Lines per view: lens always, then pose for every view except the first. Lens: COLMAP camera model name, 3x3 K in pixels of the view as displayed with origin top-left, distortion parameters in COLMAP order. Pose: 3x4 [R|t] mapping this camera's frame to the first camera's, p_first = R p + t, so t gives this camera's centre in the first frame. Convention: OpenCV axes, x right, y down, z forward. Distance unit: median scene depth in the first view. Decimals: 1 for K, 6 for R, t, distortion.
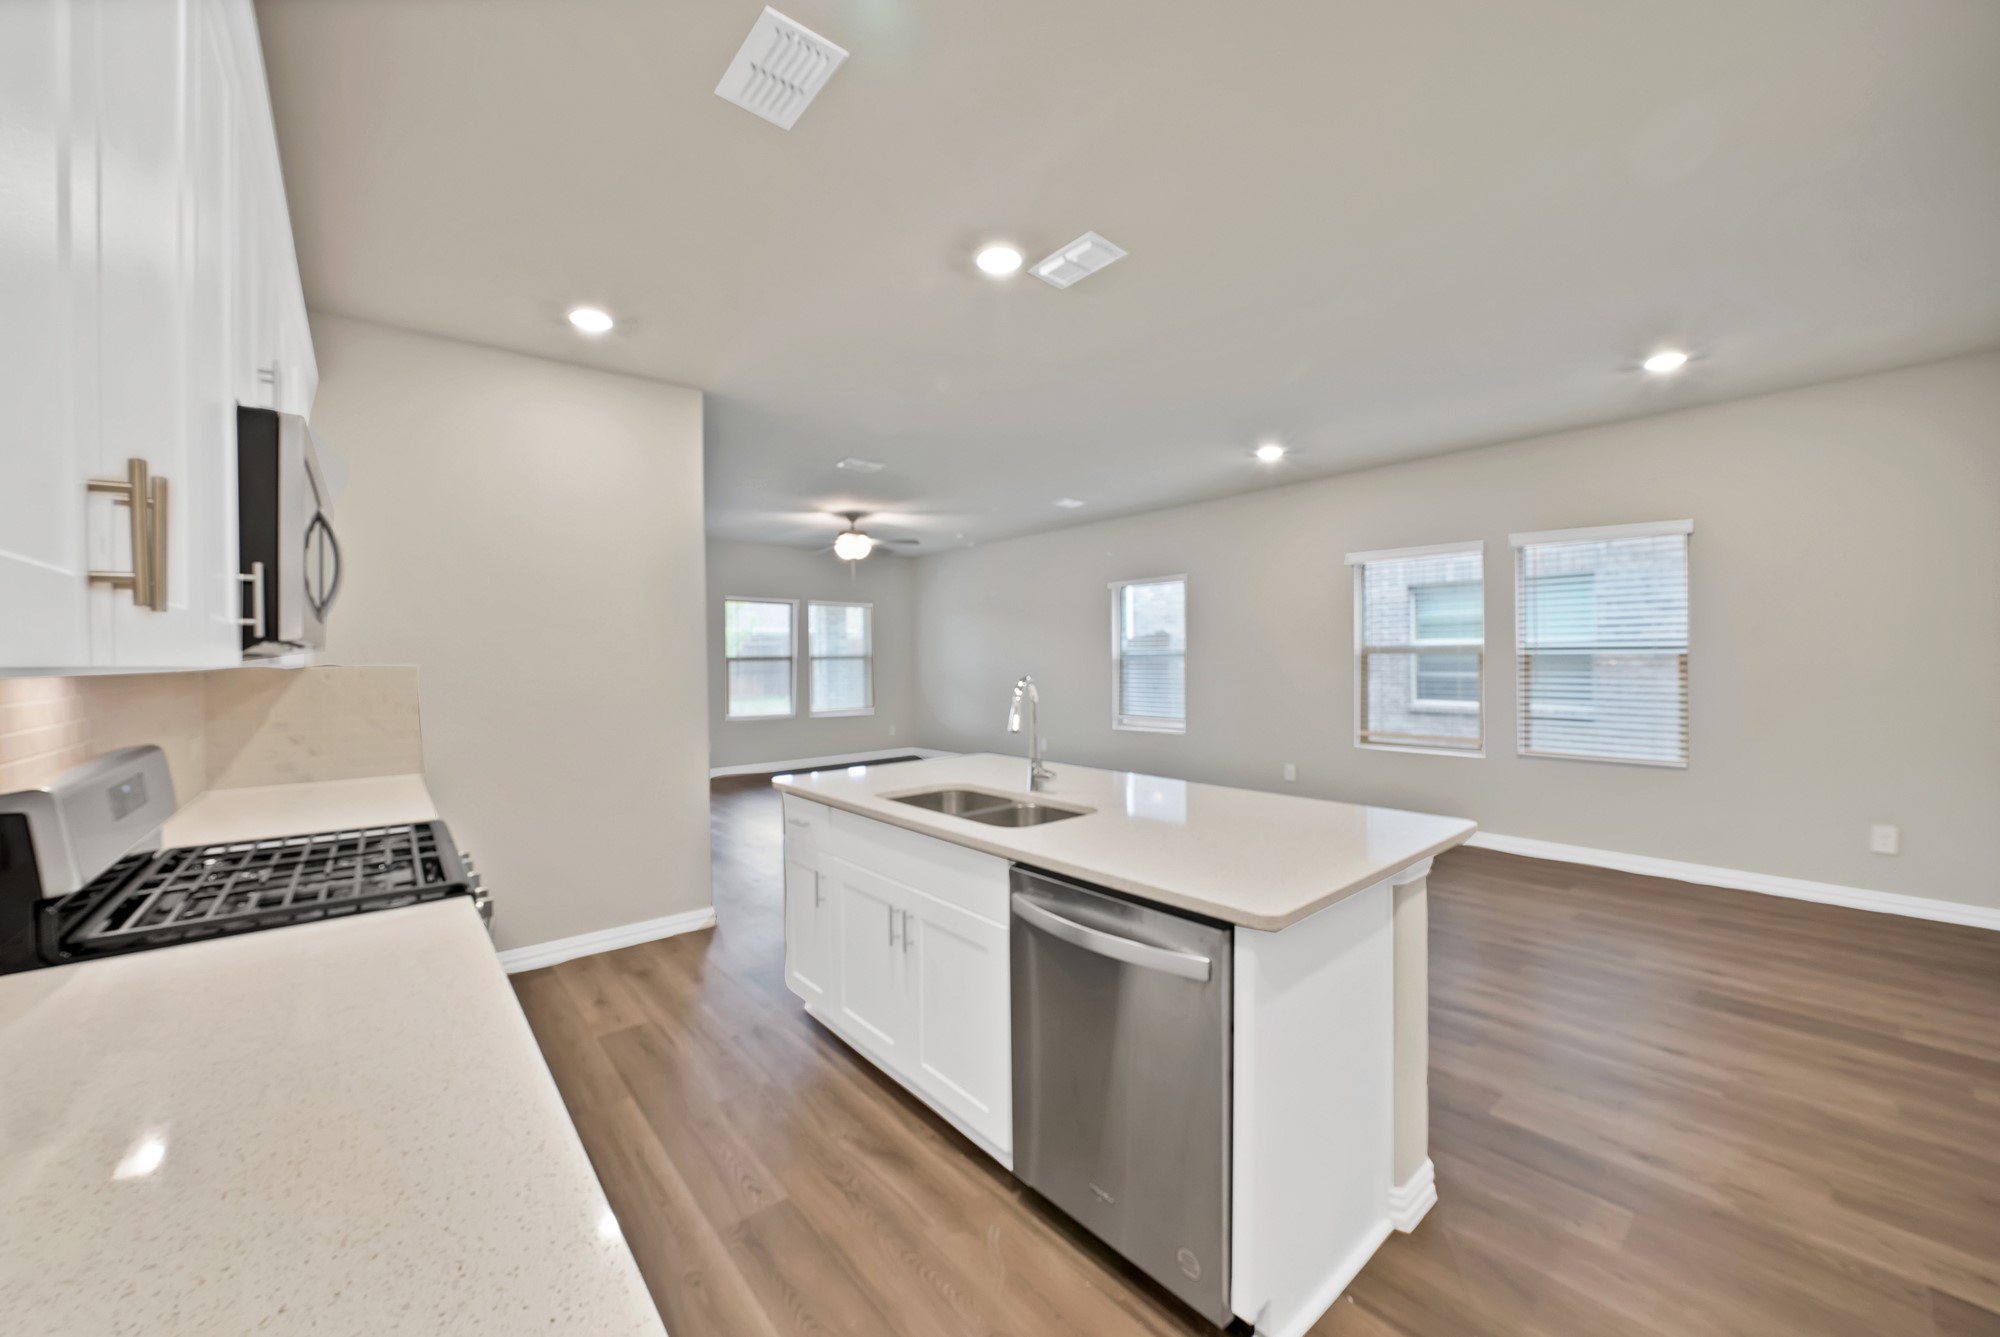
lens RADIAL K [[748.6, 0, 990.7], [0, 748.6, 659.6], [0, 0, 1]] dist [-0.026896, 0.000239]
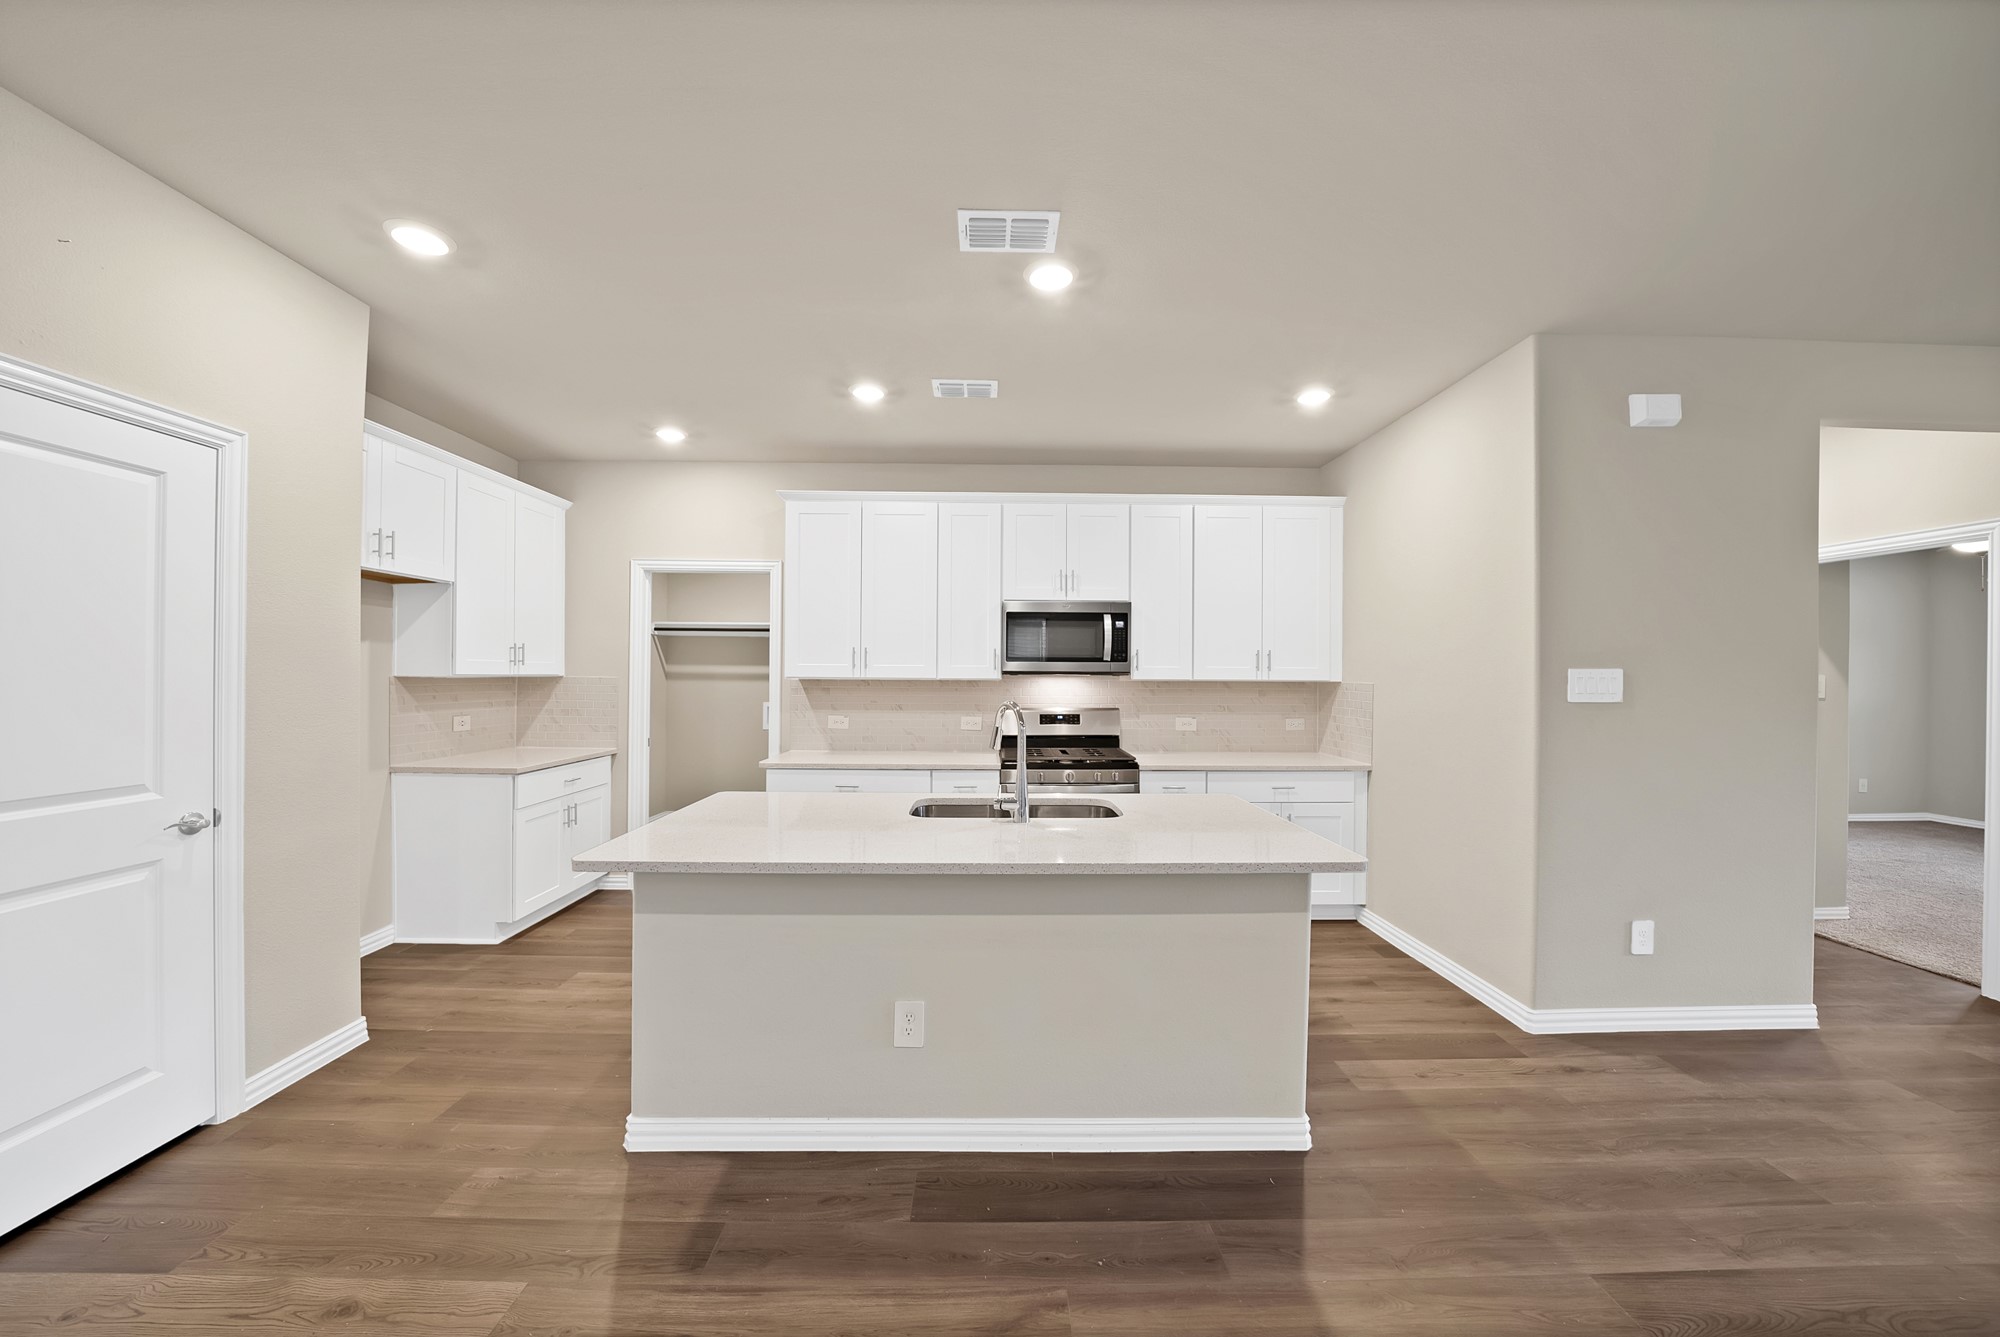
lens RADIAL K [[719.3, 0, 994.2], [0, 719.3, 672.6], [0, 0, 1]] dist [-0.020370, 0.000210]
pose [[-0.634288, 0.002979, -0.773091, 0.738569], [-0.003159, 0.999974, 0.006445, -0.018383], [0.773091, 0.006531, -0.634262, 1.437023]]
